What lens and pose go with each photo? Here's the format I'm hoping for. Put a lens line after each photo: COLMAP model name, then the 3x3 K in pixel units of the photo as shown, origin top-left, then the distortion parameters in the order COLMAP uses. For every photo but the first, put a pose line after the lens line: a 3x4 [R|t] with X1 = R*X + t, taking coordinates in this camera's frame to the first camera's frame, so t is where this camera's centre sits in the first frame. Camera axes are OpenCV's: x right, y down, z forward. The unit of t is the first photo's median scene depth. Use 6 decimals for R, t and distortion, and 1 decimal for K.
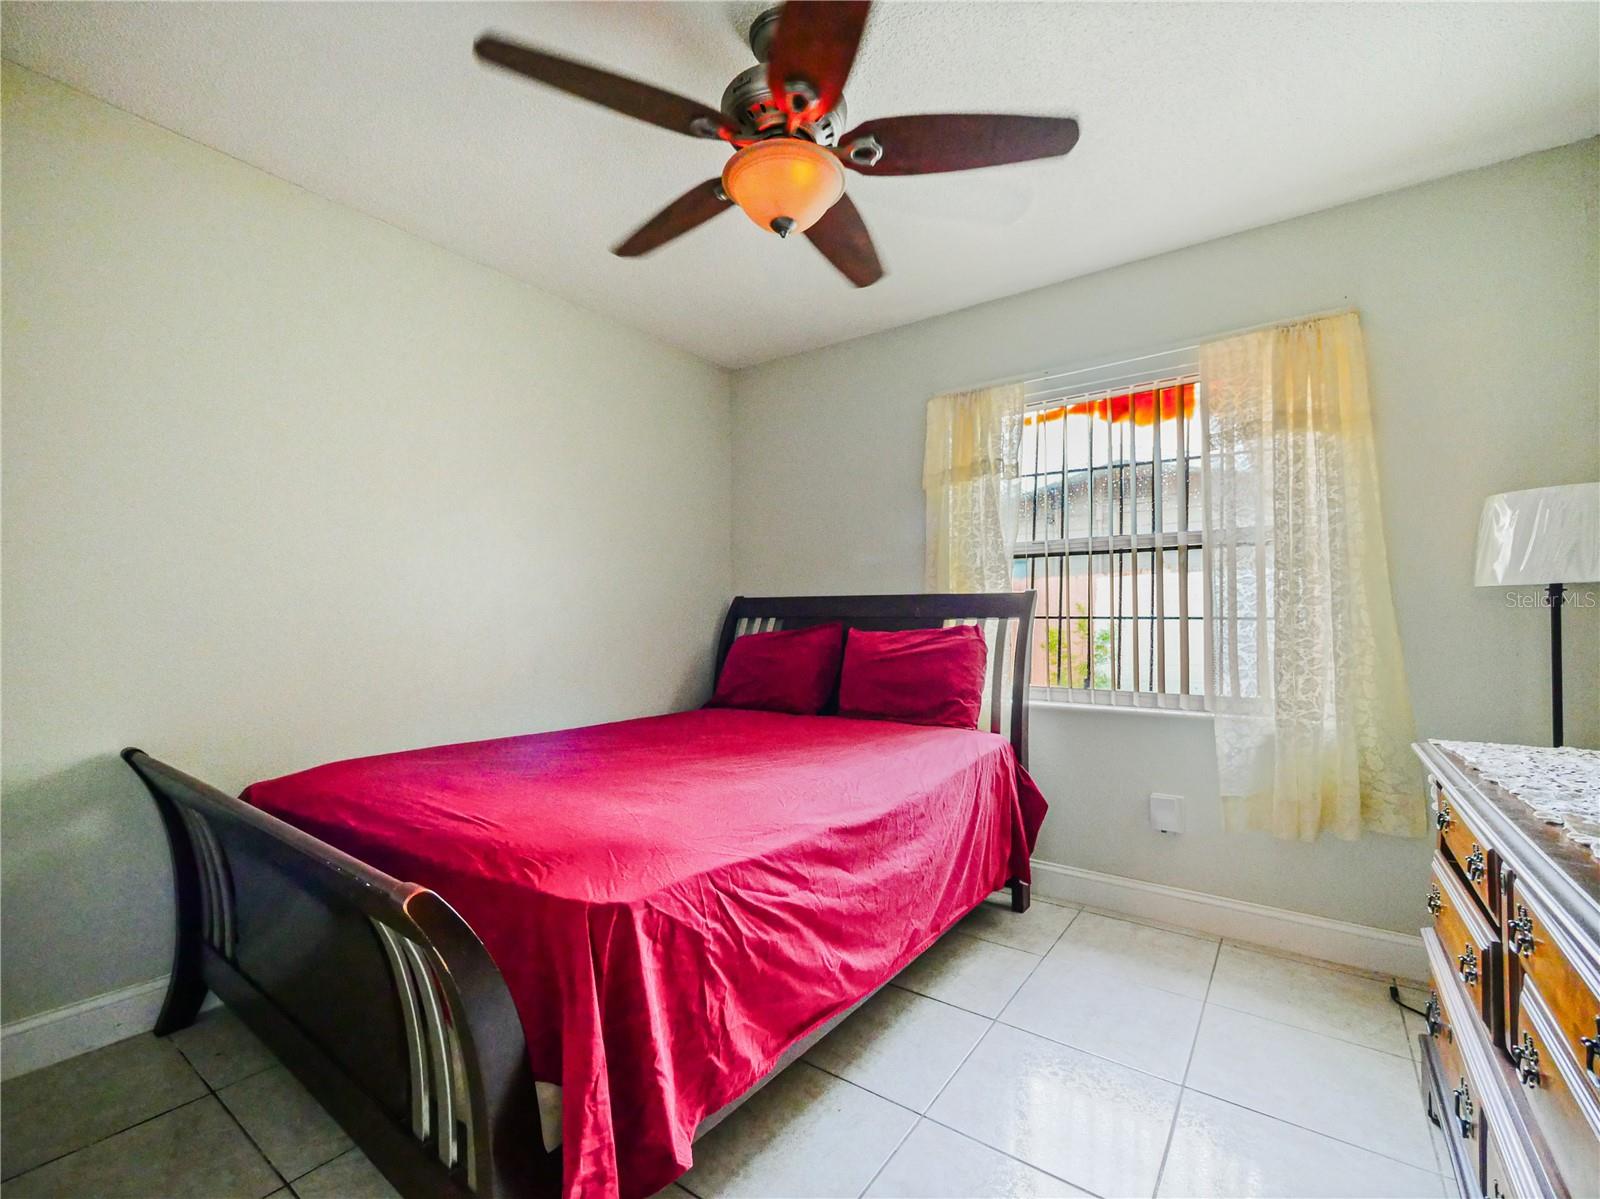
lens RADIAL K [[643.7, 0, 797.2], [0, 643.7, 596.9], [0, 0, 1]] dist [0.000373, -0.000050]
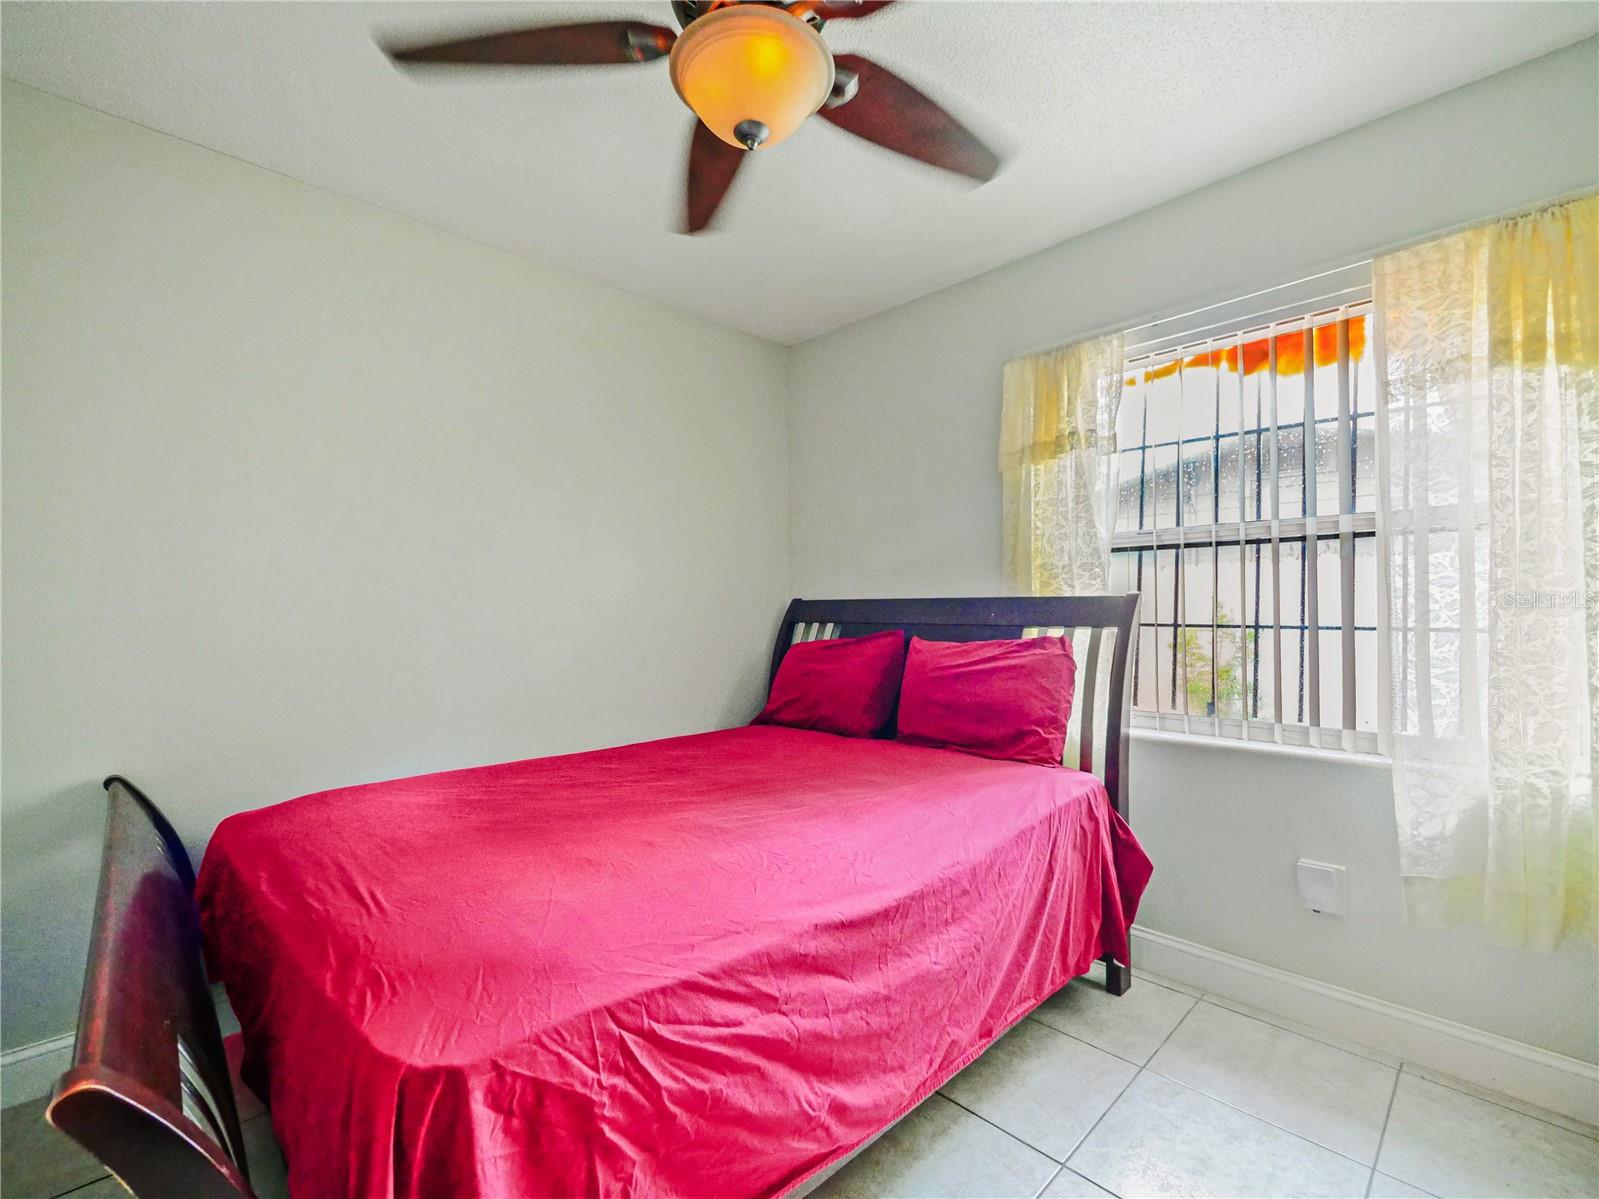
lens RADIAL K [[650.5, 0, 799.5], [0, 650.5, 599.5], [0, 0, 1]] dist [-0.002158, -0.000171]
pose [[0.985776, -0.007836, -0.167882, 0.105982], [0.011134, 0.999763, 0.018708, -0.025767], [0.167695, -0.020311, 0.985630, 0.159528]]
